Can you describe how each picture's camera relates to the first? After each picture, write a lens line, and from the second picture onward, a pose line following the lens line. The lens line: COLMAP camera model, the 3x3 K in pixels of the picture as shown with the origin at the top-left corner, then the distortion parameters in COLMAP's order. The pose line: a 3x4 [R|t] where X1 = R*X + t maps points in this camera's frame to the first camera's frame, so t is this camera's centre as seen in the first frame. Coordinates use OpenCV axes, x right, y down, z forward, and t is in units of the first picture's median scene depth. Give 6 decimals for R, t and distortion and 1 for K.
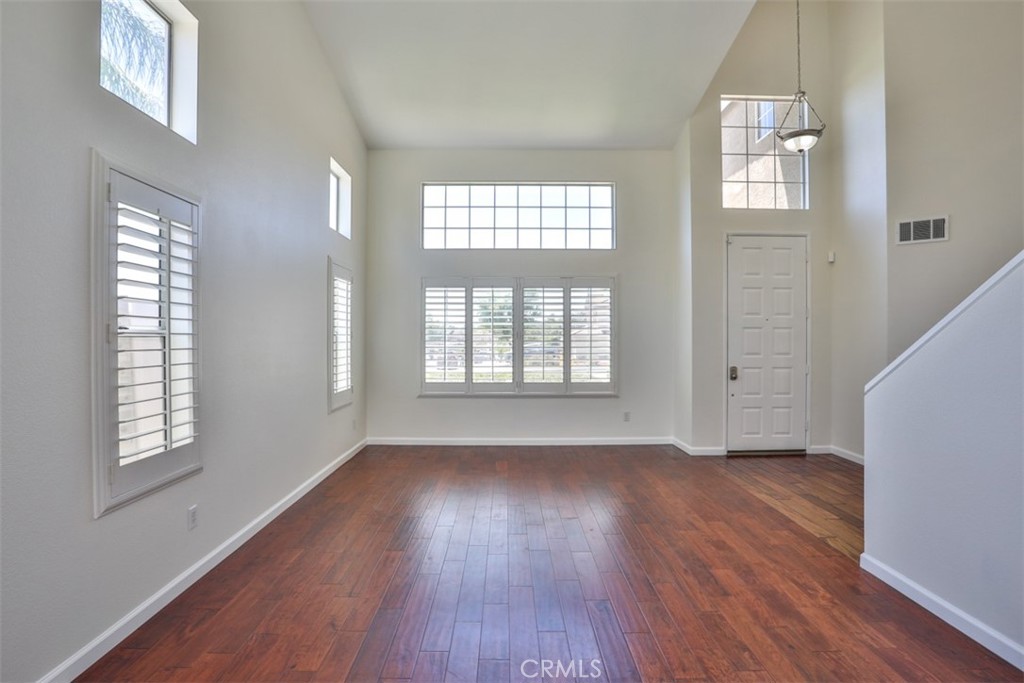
lens RADIAL K [[524.9, 0, 505.7], [0, 524.9, 337.3], [0, 0, 1]] dist [-0.054440, 0.009382]
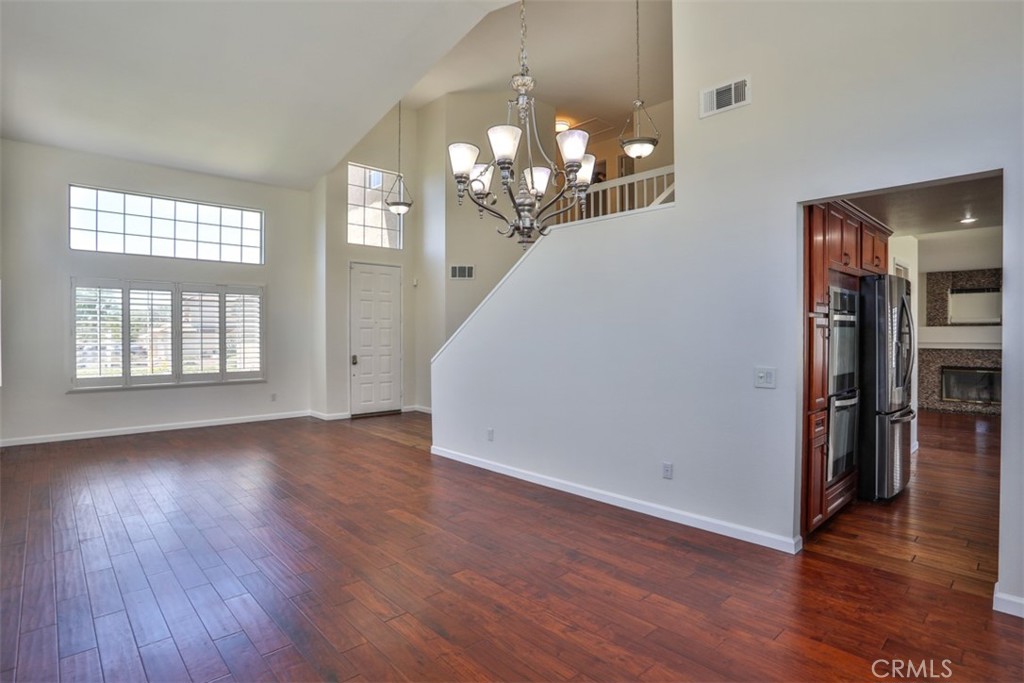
lens RADIAL K [[524.9, 0, 513.0], [0, 524.9, 337.2], [0, 0, 1]] dist [-0.054440, 0.009382]
pose [[0.730048, -0.005281, 0.683375, -0.214485], [0.003766, 0.999986, 0.003704, 0.003675], [-0.683385, -0.000130, 0.730058, -0.329858]]
